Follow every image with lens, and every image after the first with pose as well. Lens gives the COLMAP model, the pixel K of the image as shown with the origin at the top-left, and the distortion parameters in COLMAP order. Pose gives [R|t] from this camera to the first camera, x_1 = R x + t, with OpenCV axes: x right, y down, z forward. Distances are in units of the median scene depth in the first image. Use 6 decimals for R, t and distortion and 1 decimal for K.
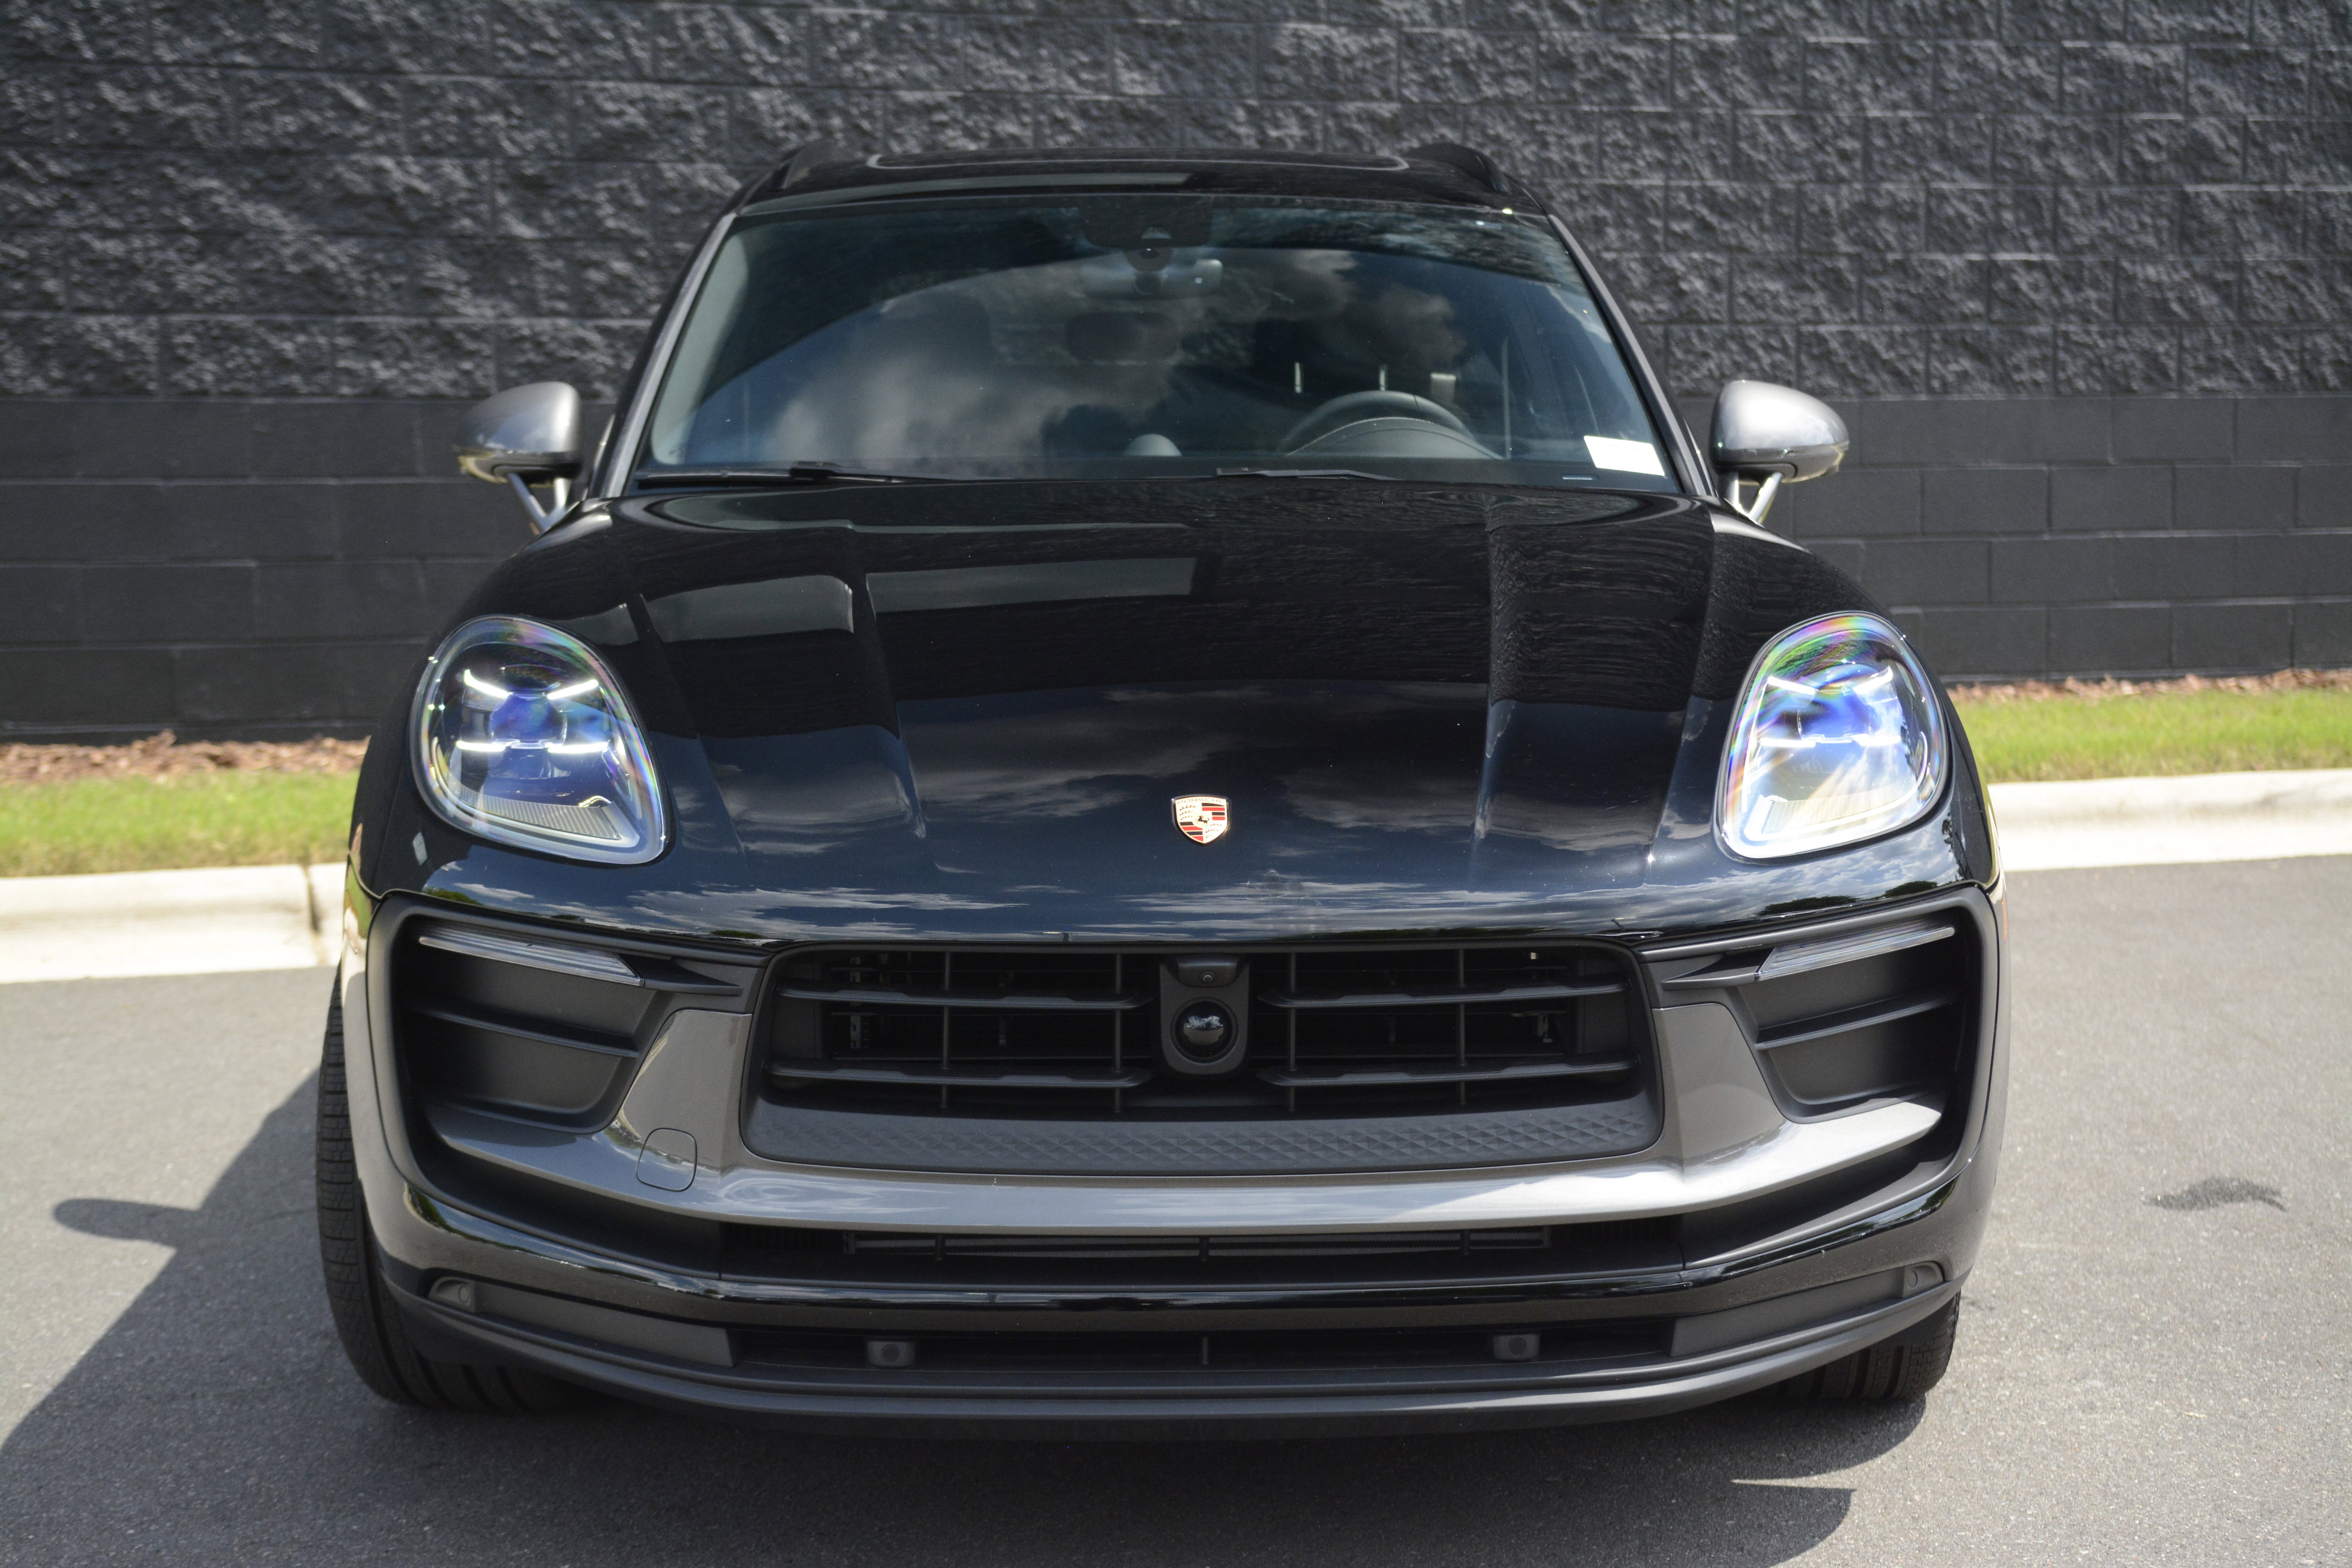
lens RADIAL K [[3454.8, 0, 1179.1], [0, 3454.8, 773.7], [0, 0, 1]] dist [0.131736, 0.000000]
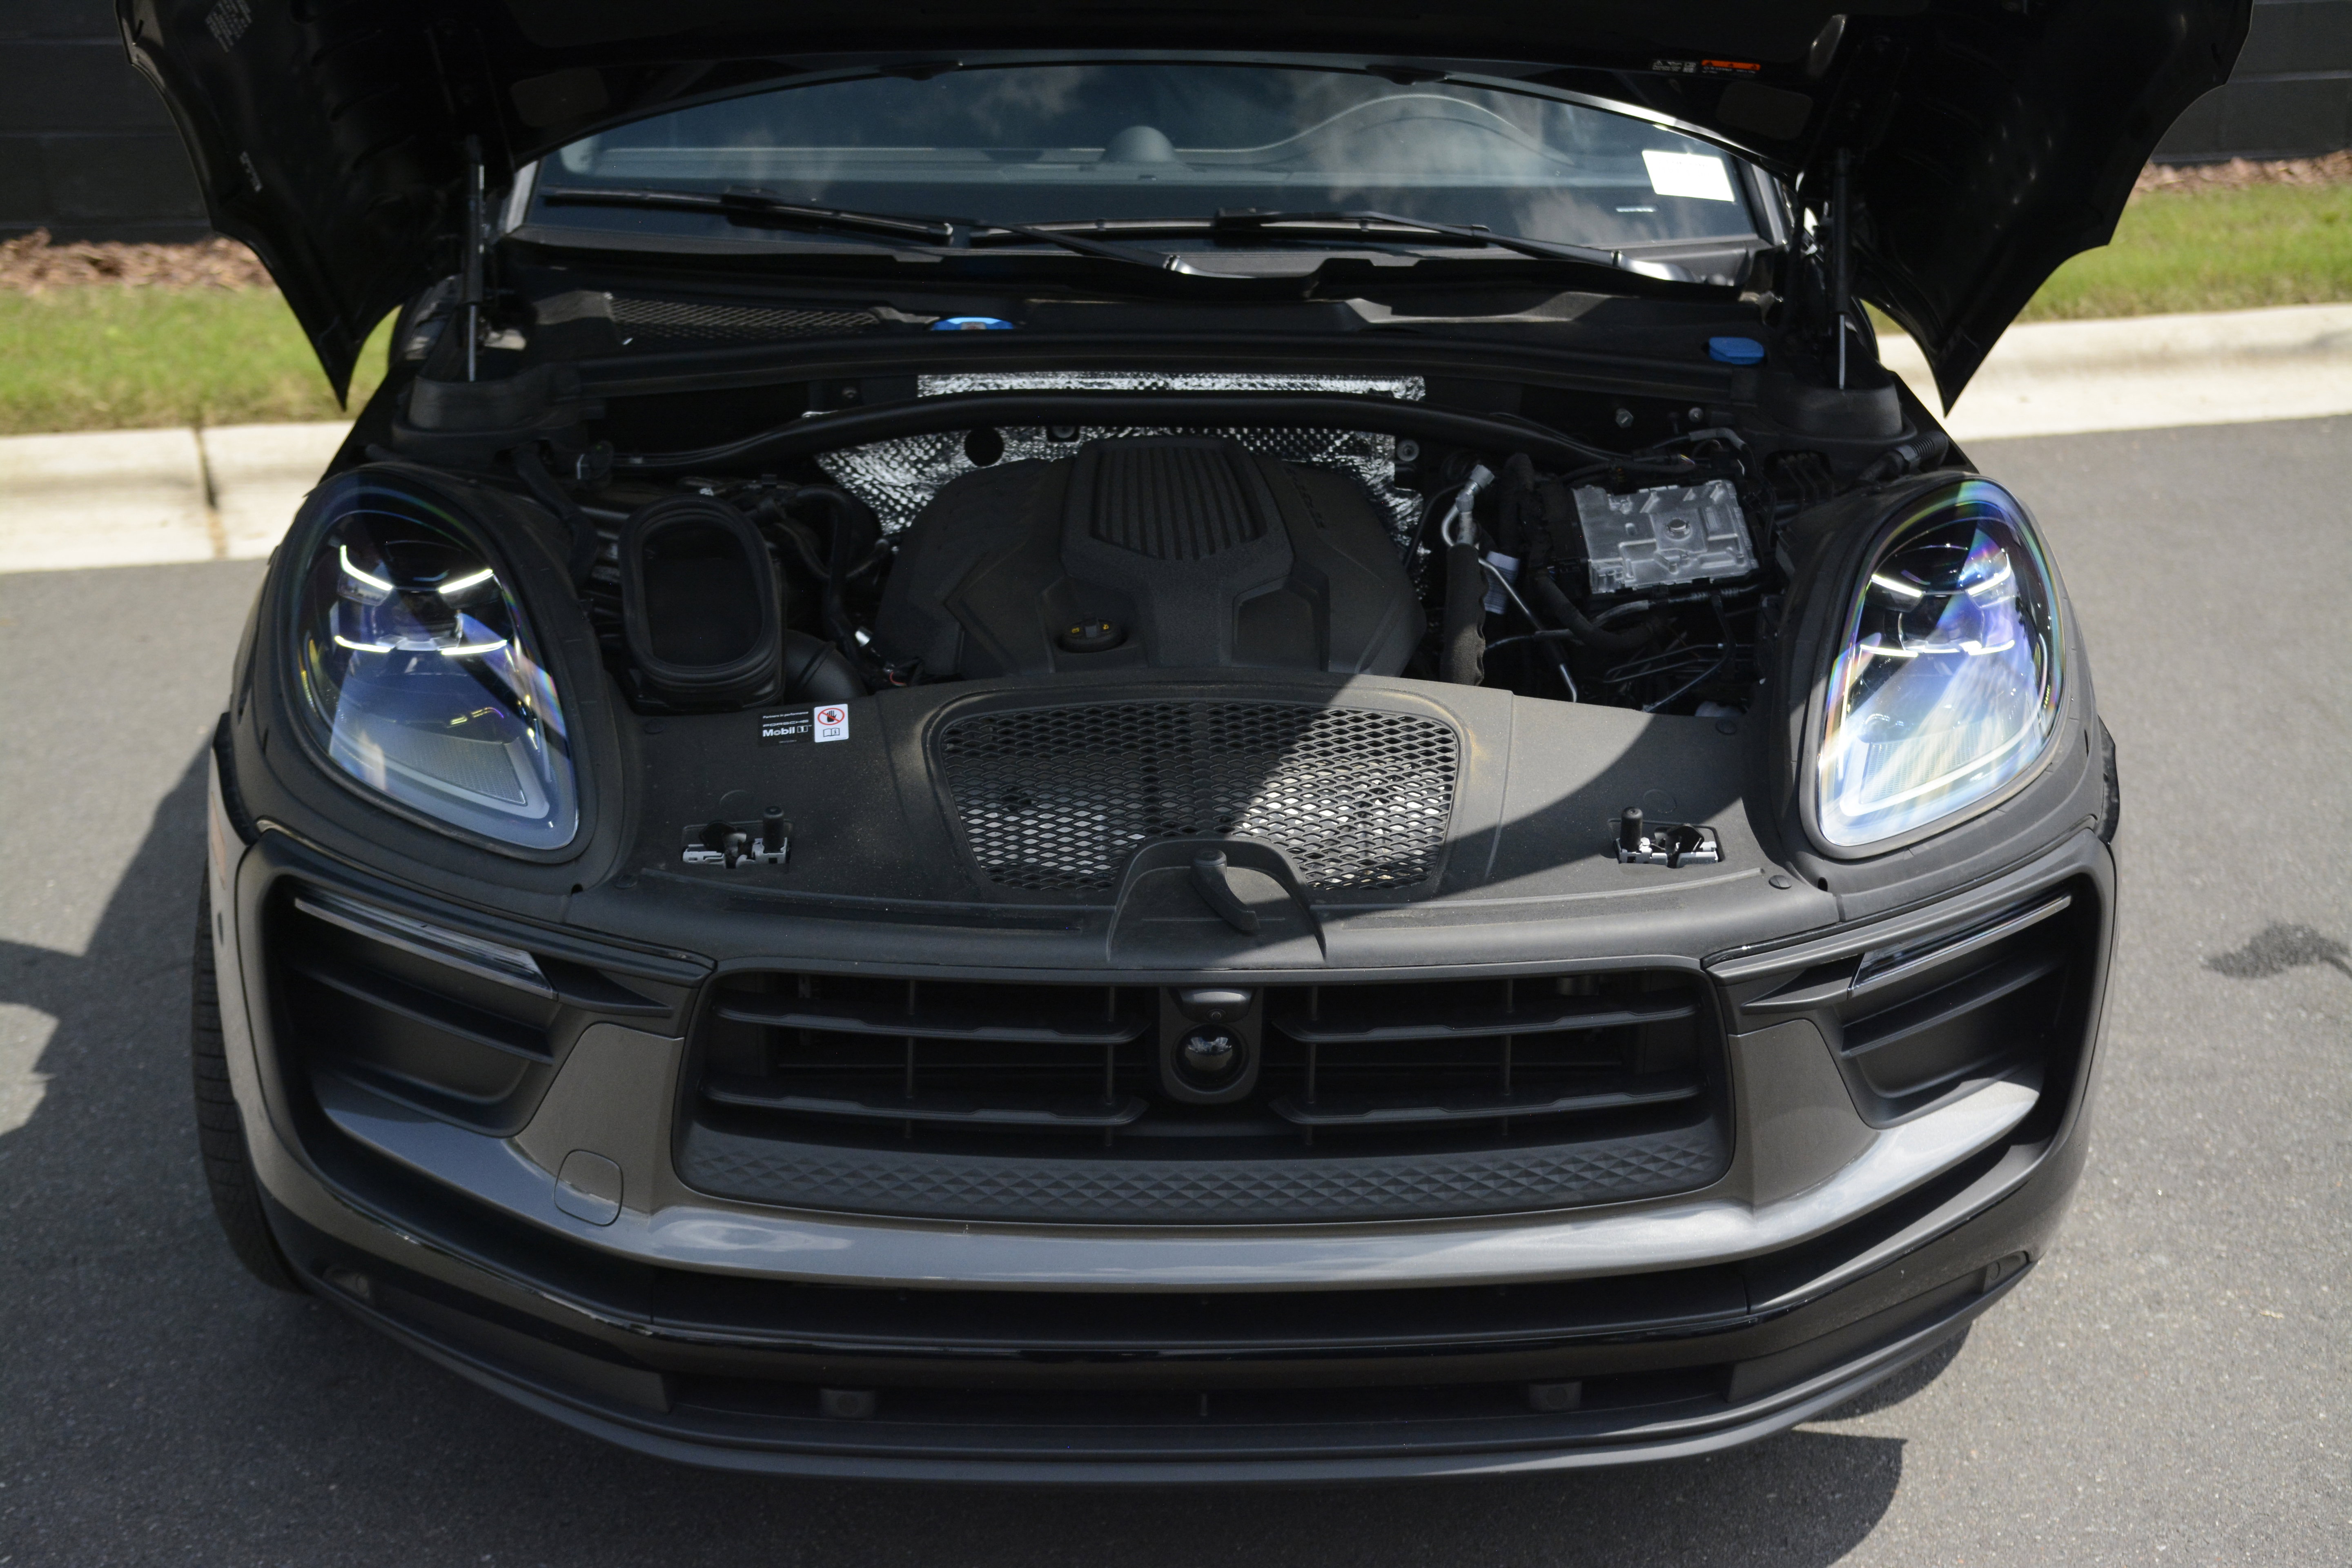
lens RADIAL K [[3454.8, 0, 1178.6], [0, 3454.8, 791.9], [0, 0, 1]] dist [0.131736, 0.000000]
pose [[0.999773, 0.012902, 0.016982, -0.006634], [-0.016226, 0.976895, 0.213104, -0.071982], [-0.013840, -0.213331, 0.976882, 0.070422]]
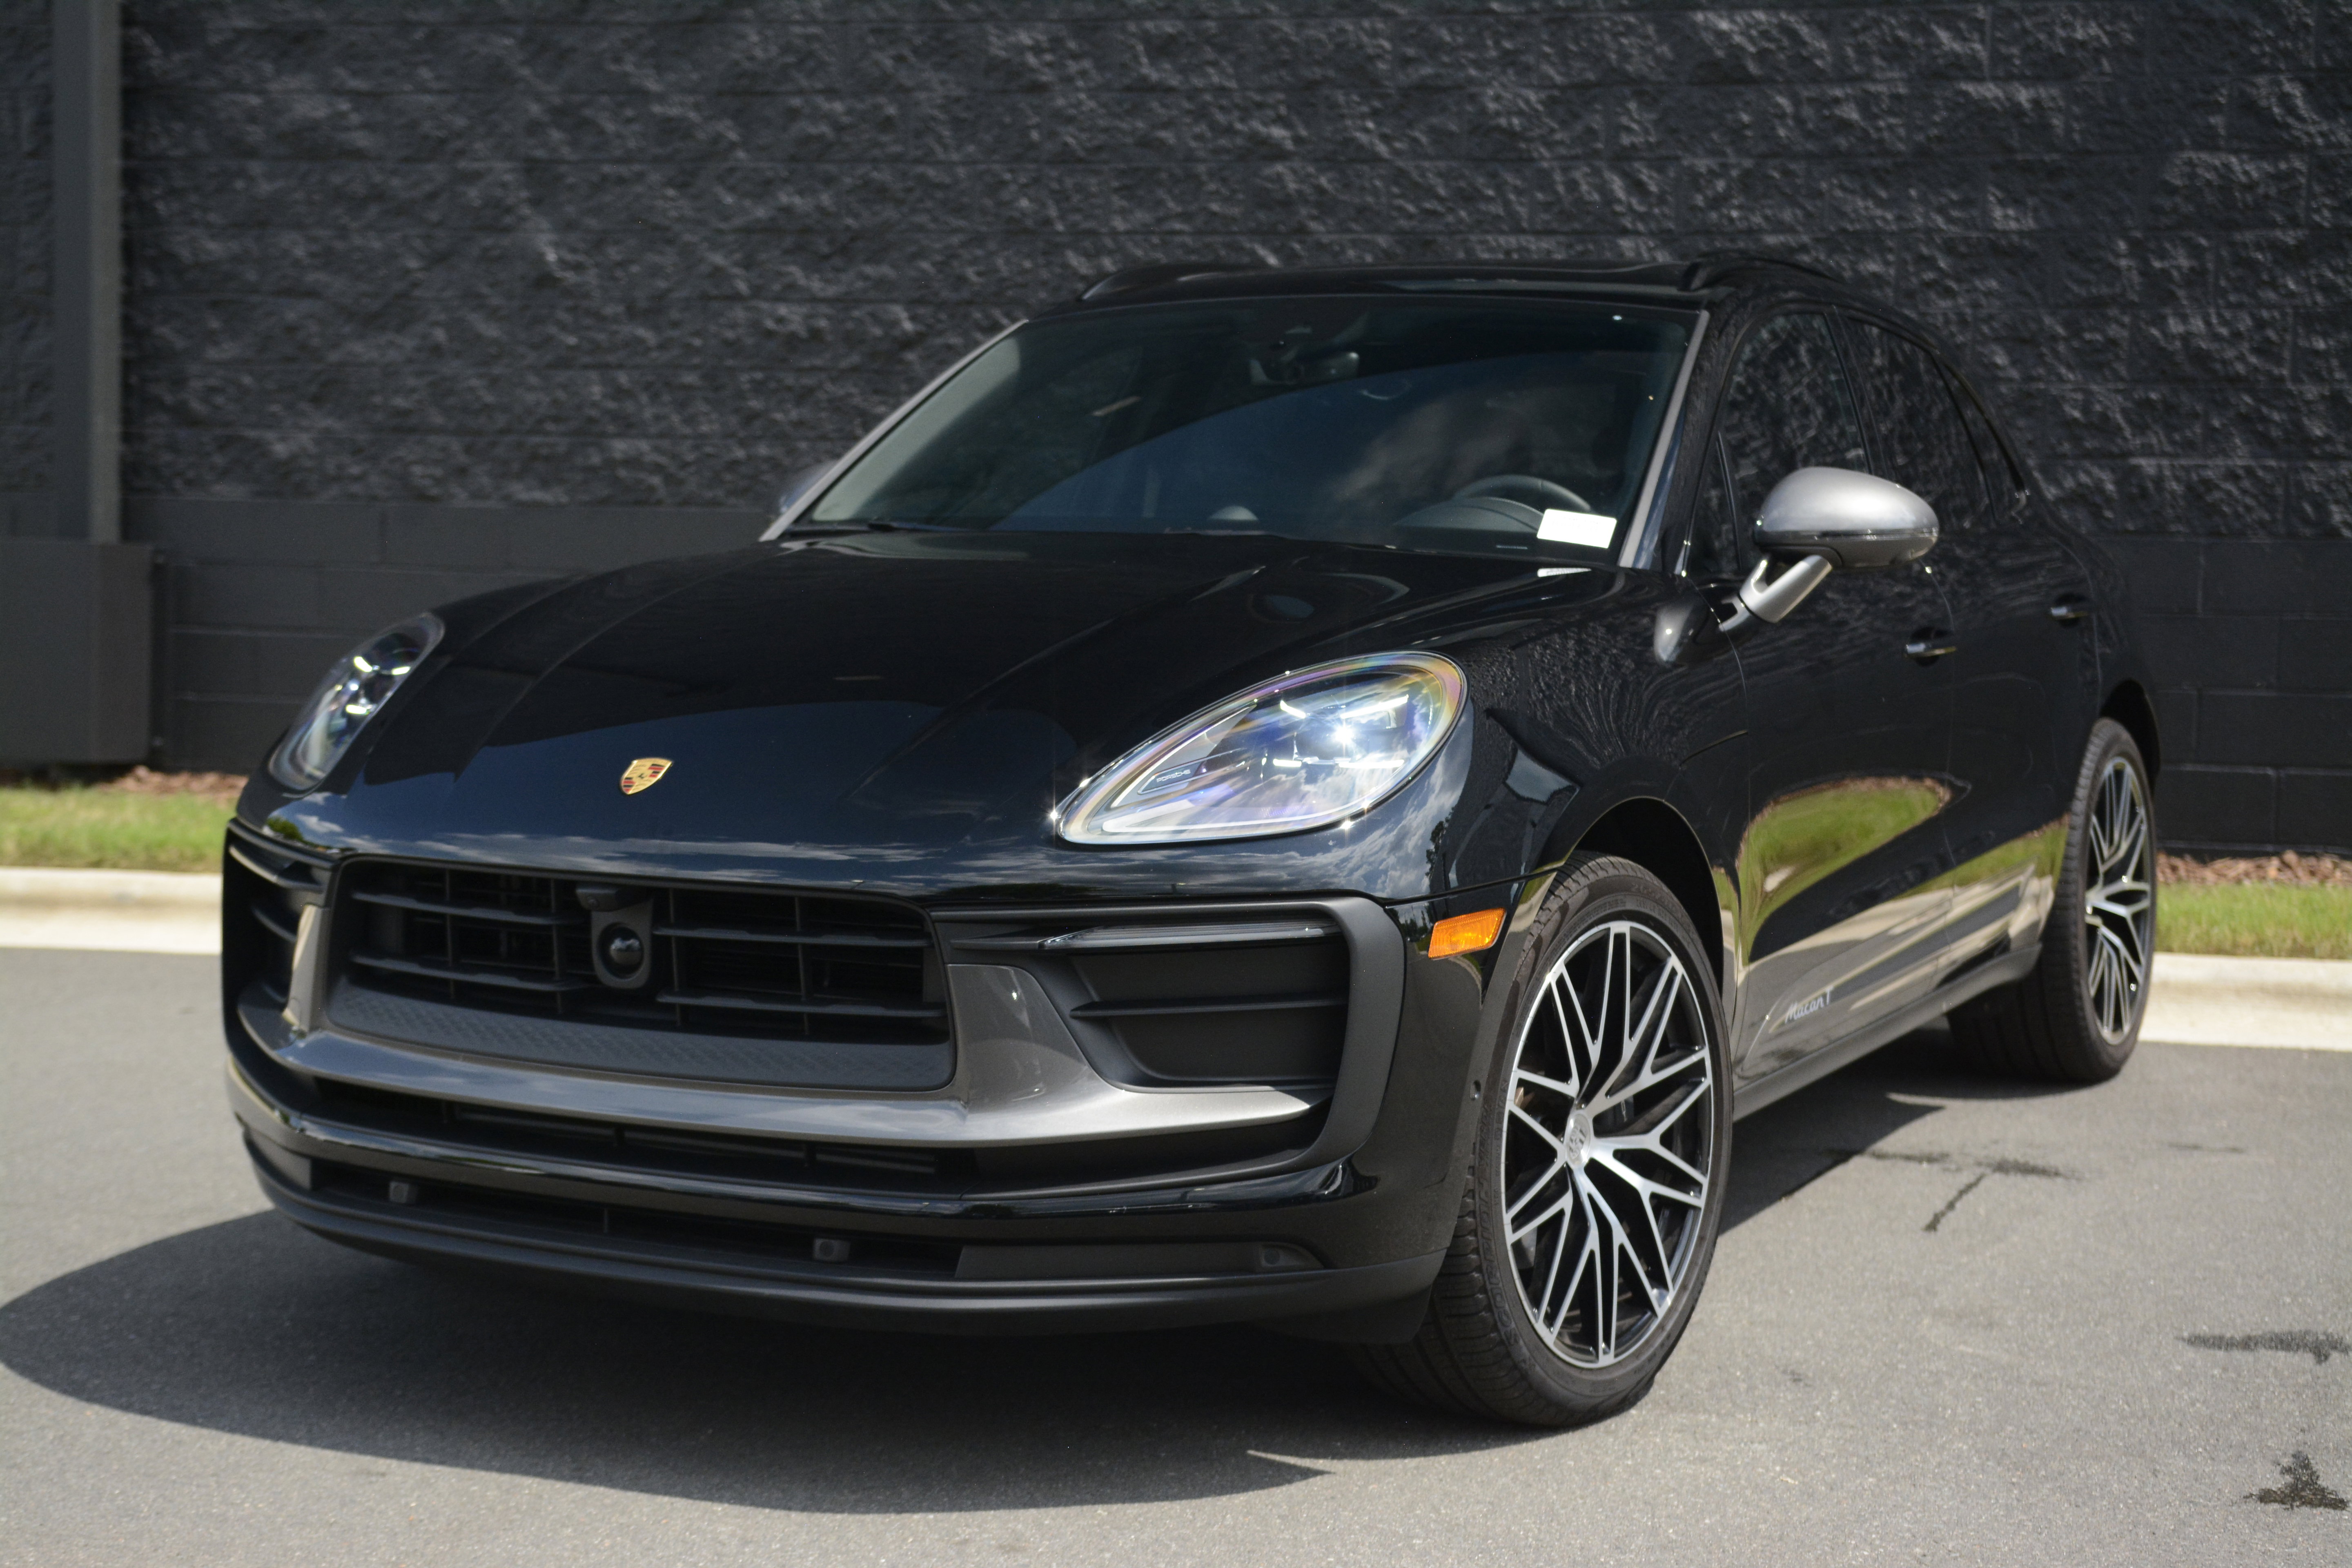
lens RADIAL K [[3454.8, 0, 1173.4], [0, 3454.8, 795.1], [0, 0, 1]] dist [0.131736, 0.000000]
pose [[0.863835, 0.055458, -0.500712, 0.318198], [-0.080691, 0.996321, -0.028859, 0.016364], [0.497270, 0.065332, 0.865133, 0.022397]]
